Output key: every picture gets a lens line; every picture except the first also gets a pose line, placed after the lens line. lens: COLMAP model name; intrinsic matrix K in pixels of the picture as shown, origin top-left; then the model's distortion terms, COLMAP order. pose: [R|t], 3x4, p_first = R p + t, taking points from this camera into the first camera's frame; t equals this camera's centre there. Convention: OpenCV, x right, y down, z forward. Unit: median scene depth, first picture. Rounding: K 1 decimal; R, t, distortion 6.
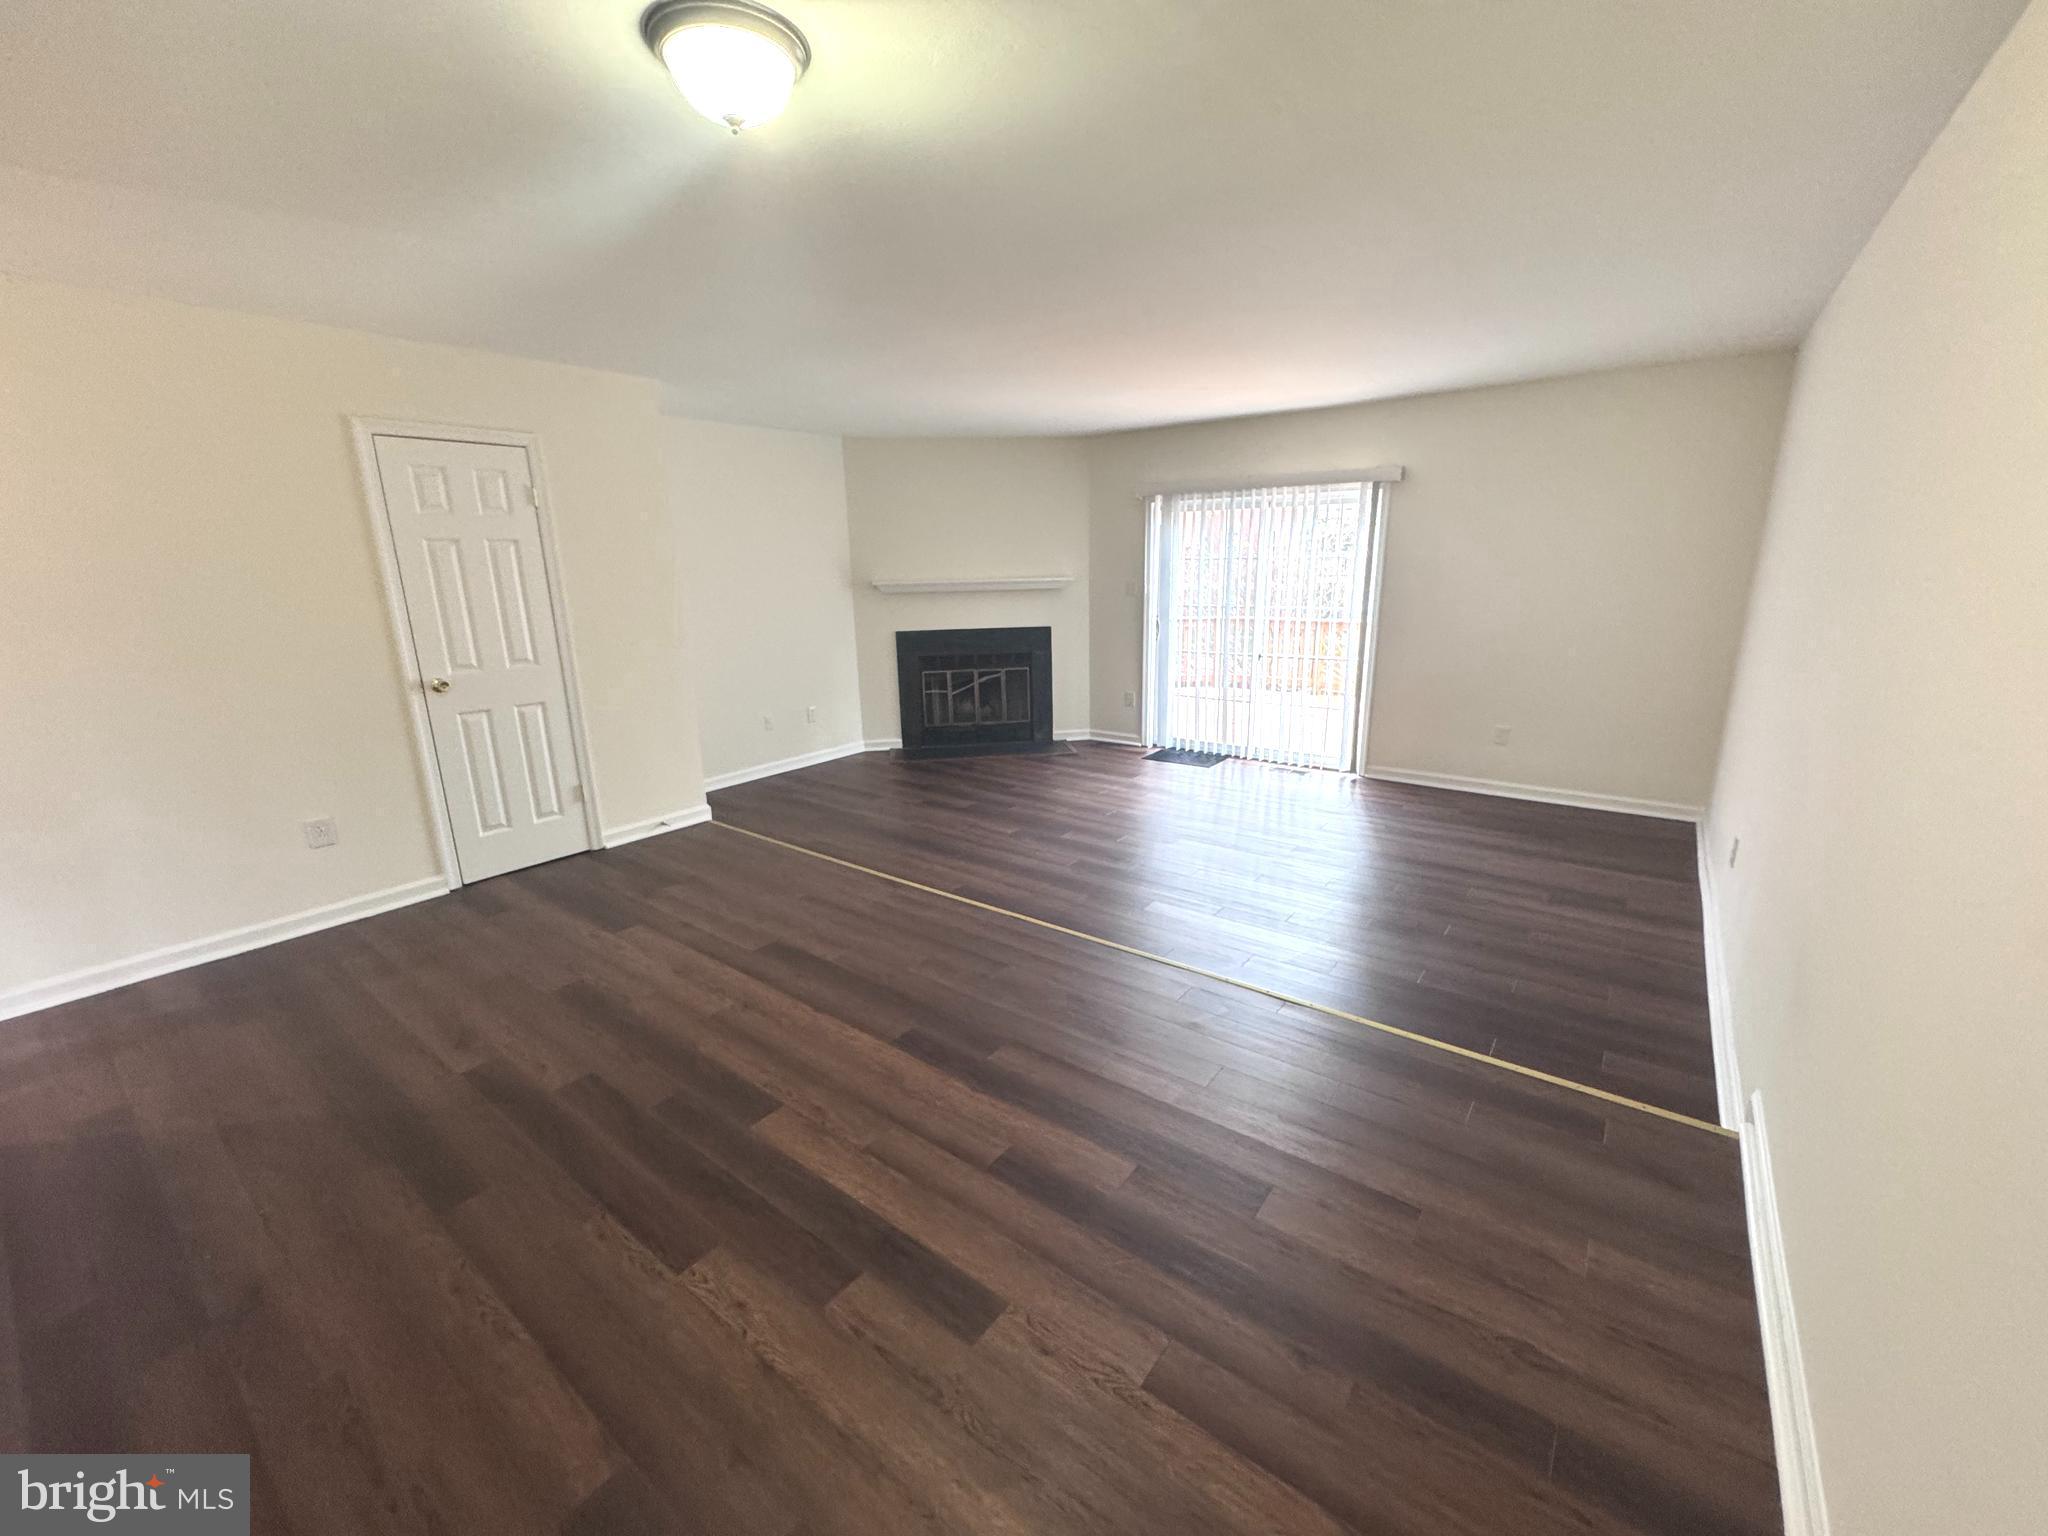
lens RADIAL K [[819.6, 0, 1019.7], [0, 819.6, 769.2], [0, 0, 1]] dist [0.000349, 0.000182]
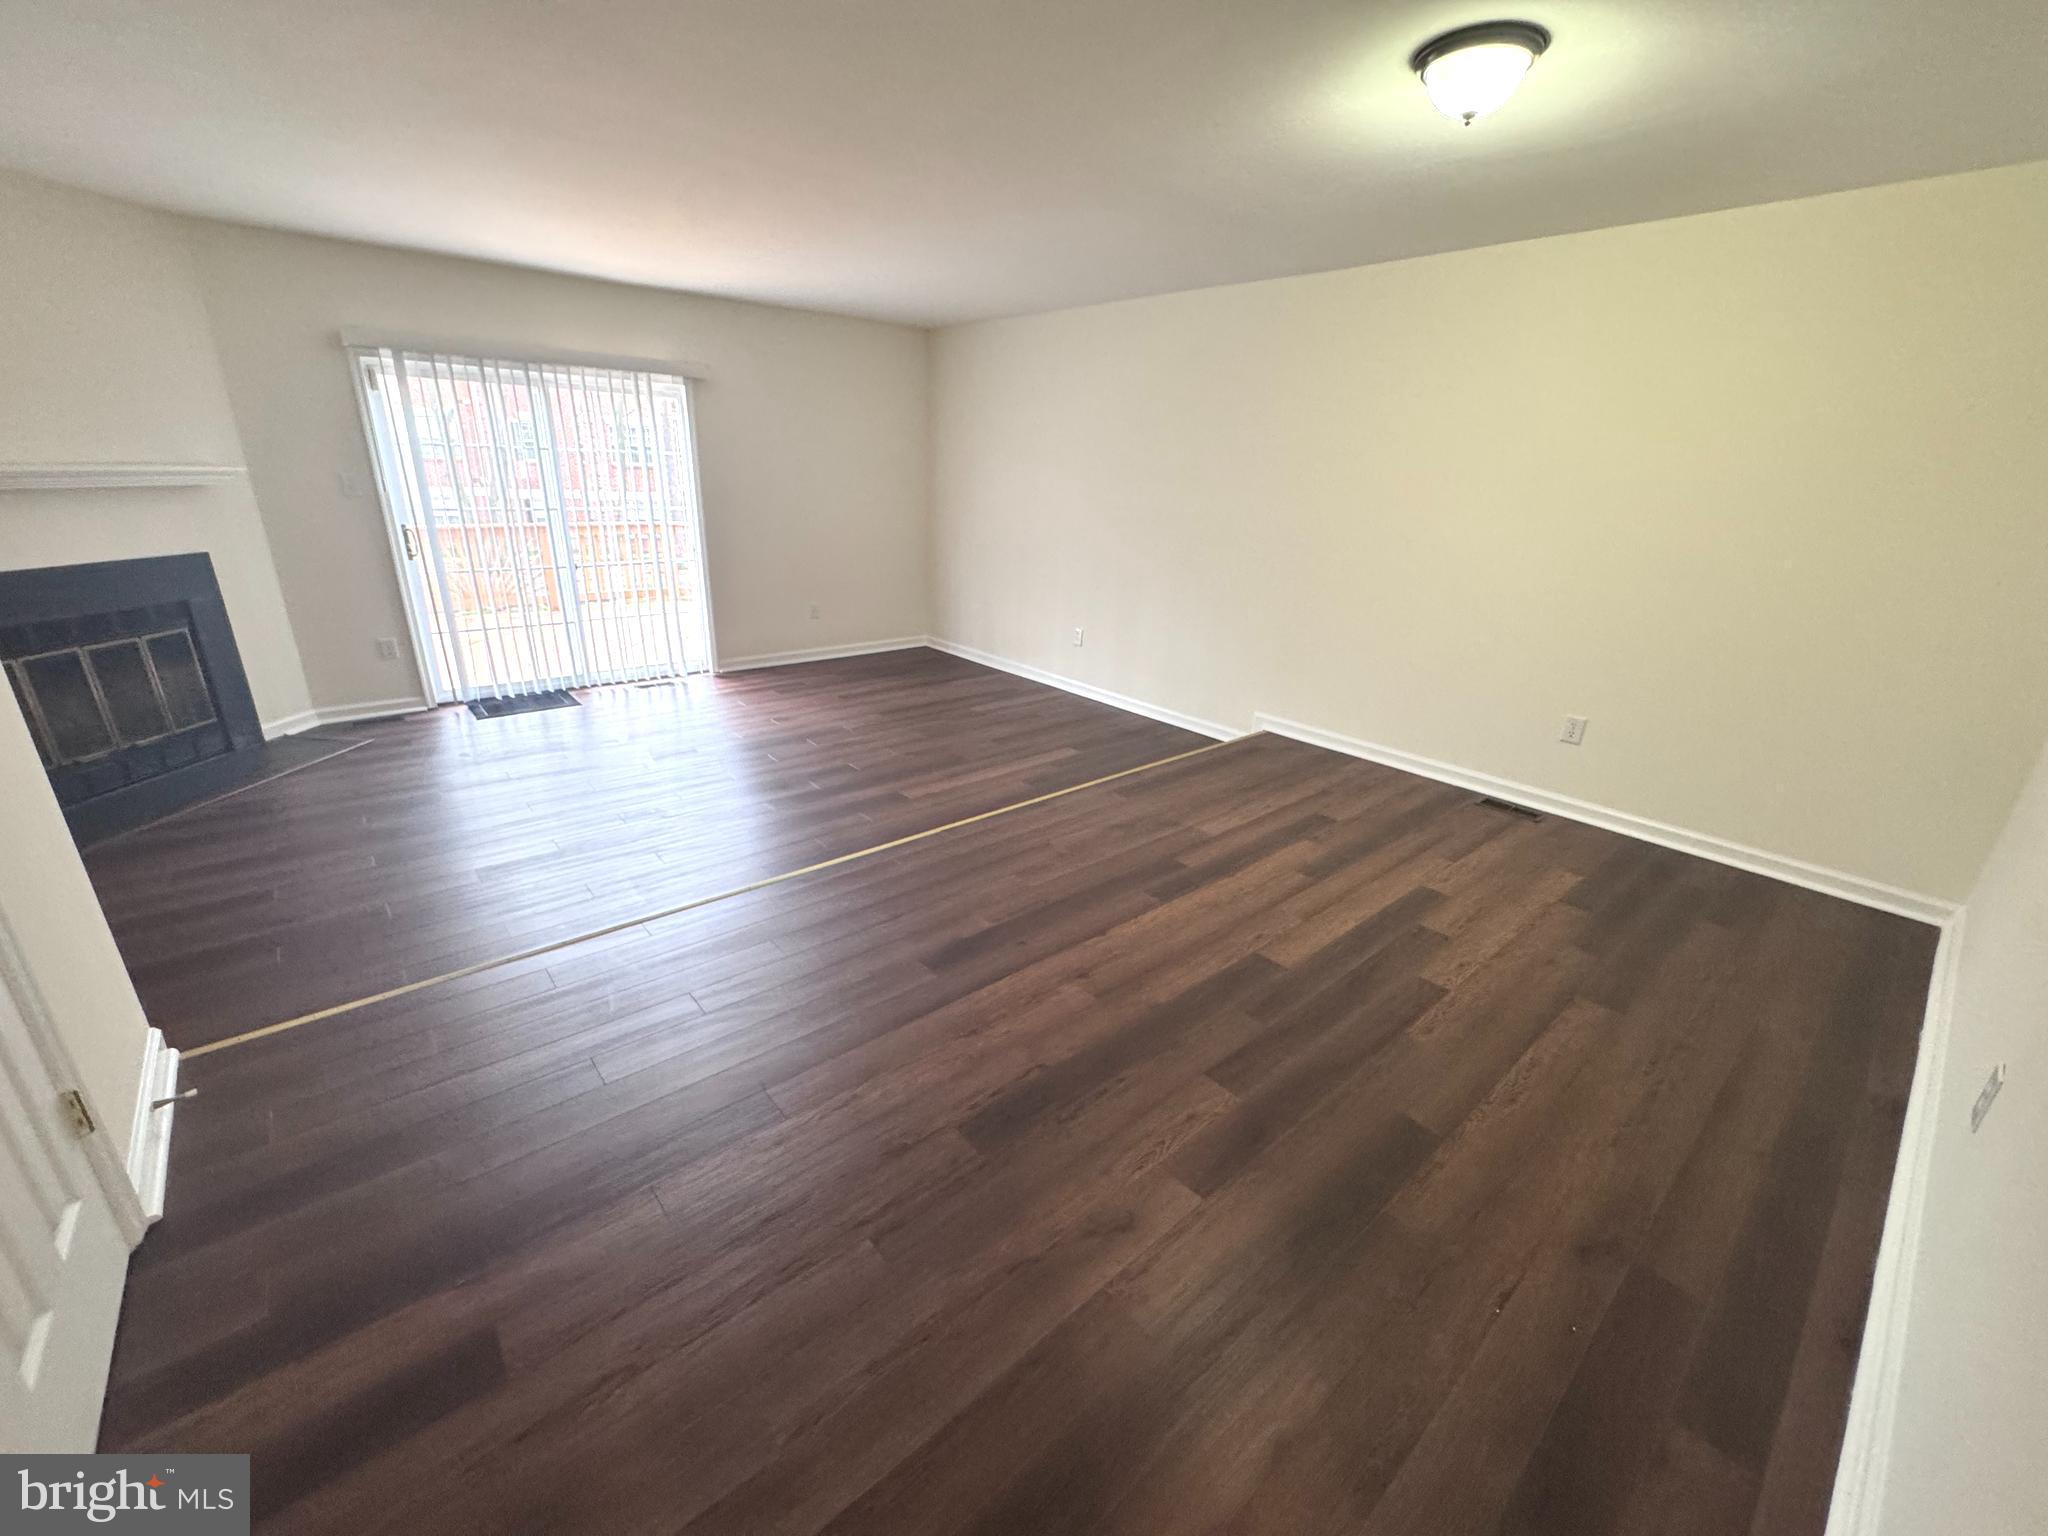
lens RADIAL K [[819.6, 0, 1019.7], [0, 819.6, 769.2], [0, 0, 1]] dist [0.000349, 0.000182]
pose [[0.206145, -0.315386, 0.926302, -0.492854], [0.207804, 0.939152, 0.273516, -0.078553], [-0.956202, 0.136106, 0.259140, 0.362363]]
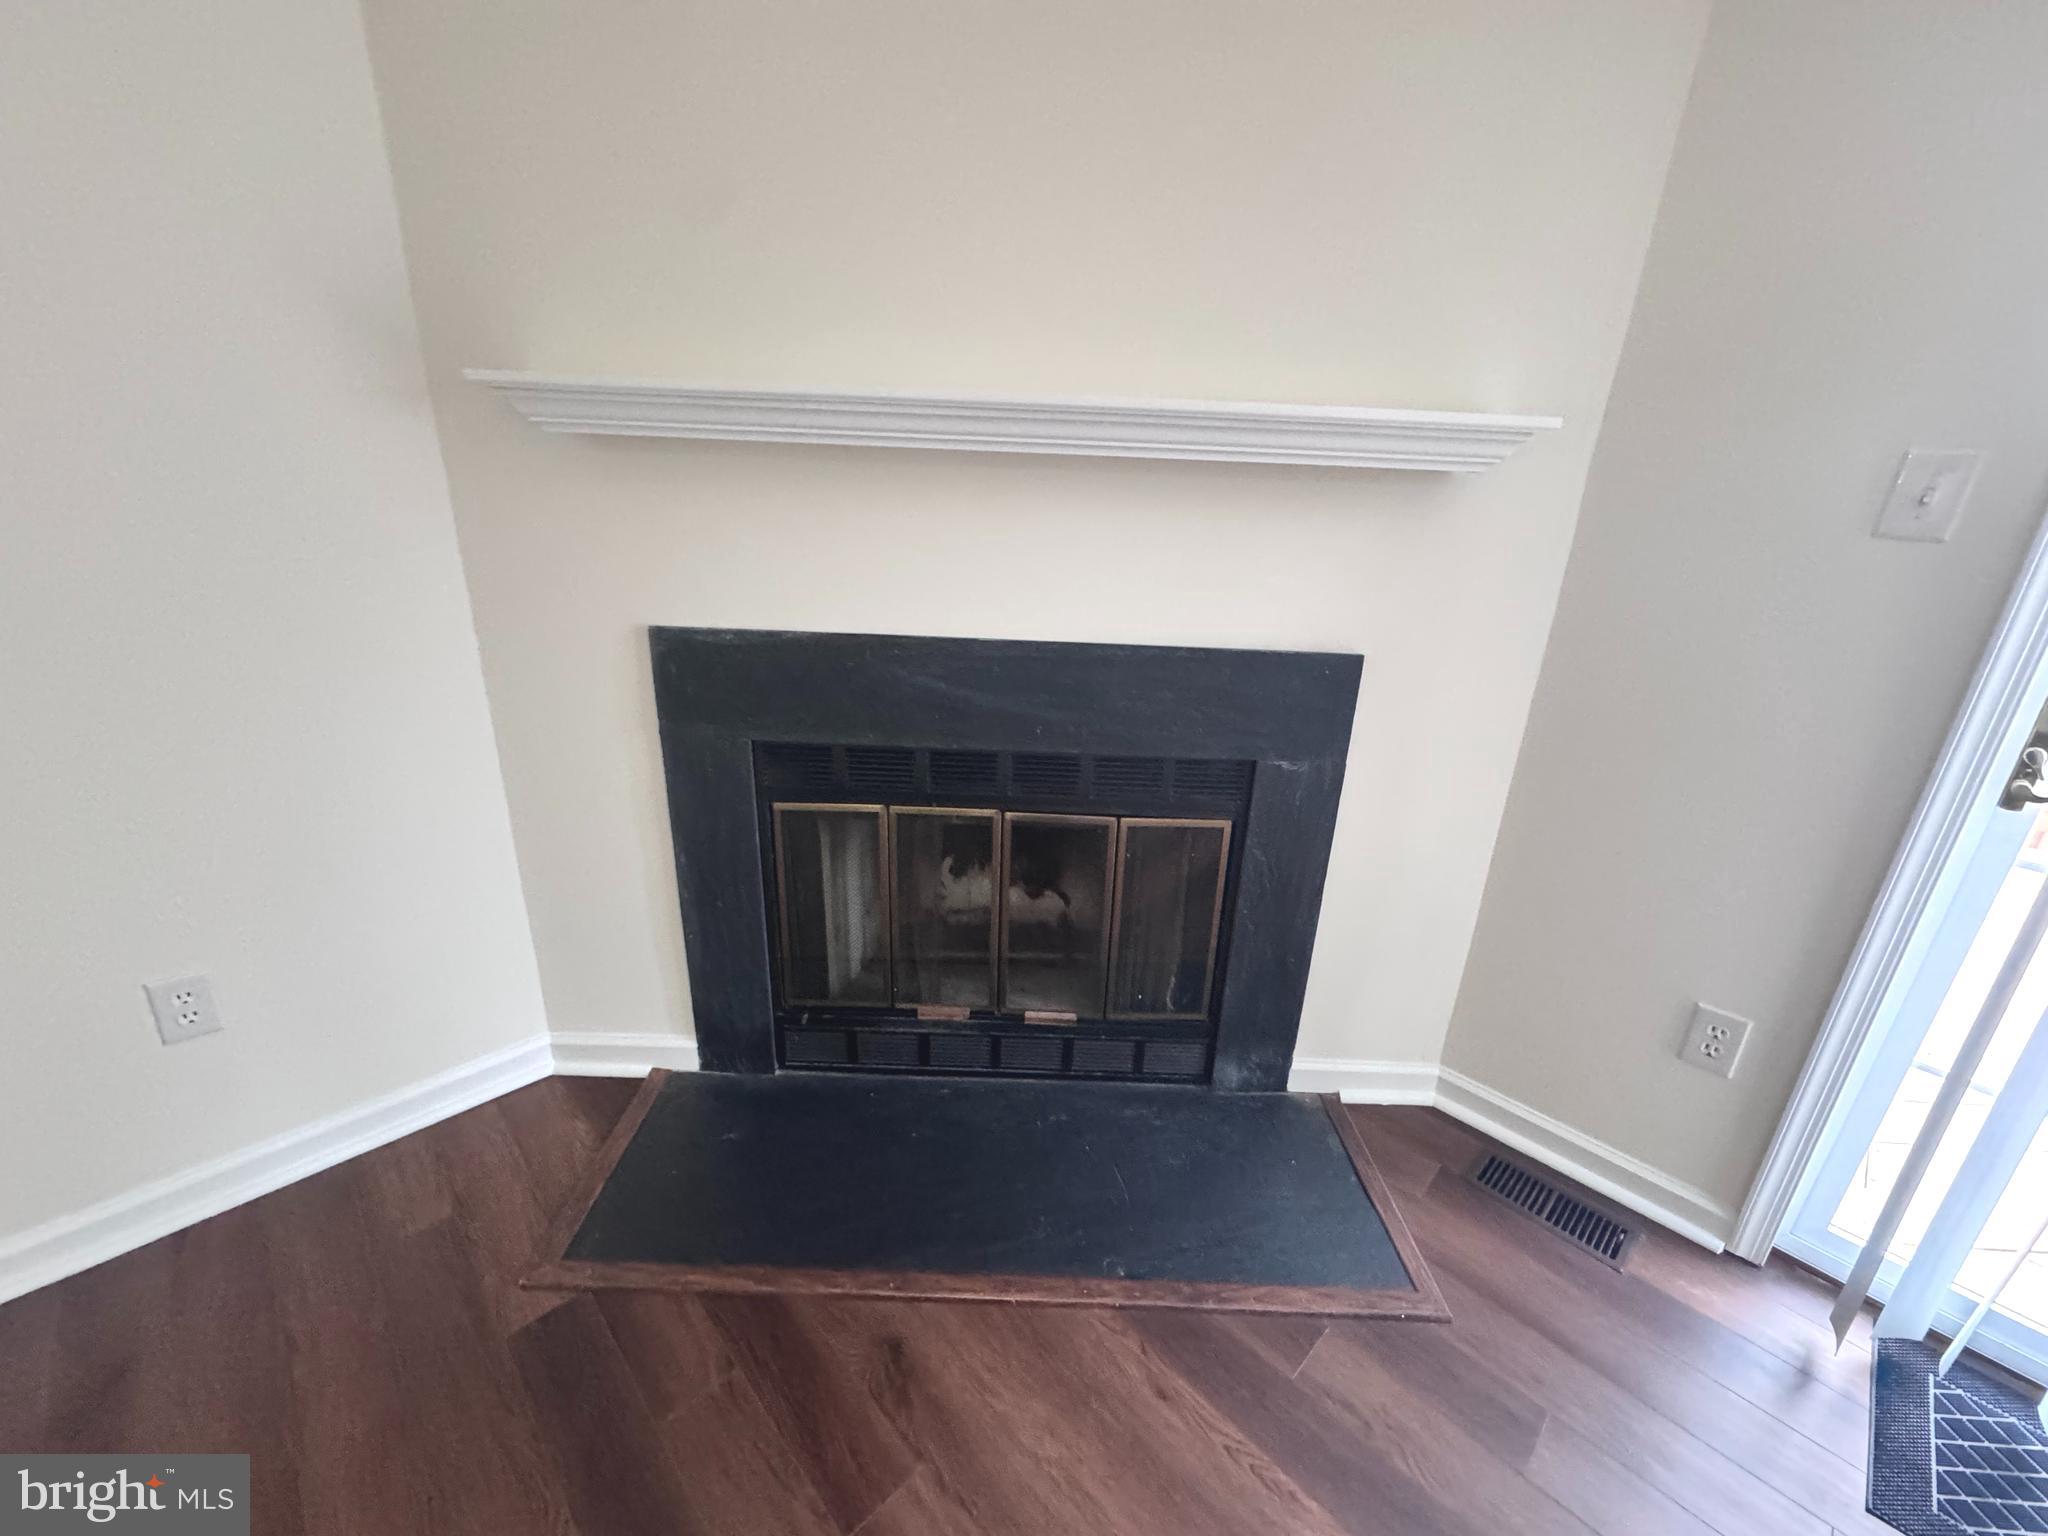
lens RADIAL K [[819.6, 0, 1019.7], [0, 819.6, 769.2], [0, 0, 1]] dist [0.000349, 0.000182]
pose [[0.988249, 0.101146, -0.114602, -0.026173], [-0.089576, 0.990745, 0.101982, -0.180772], [0.123857, -0.090518, 0.988163, 0.884749]]
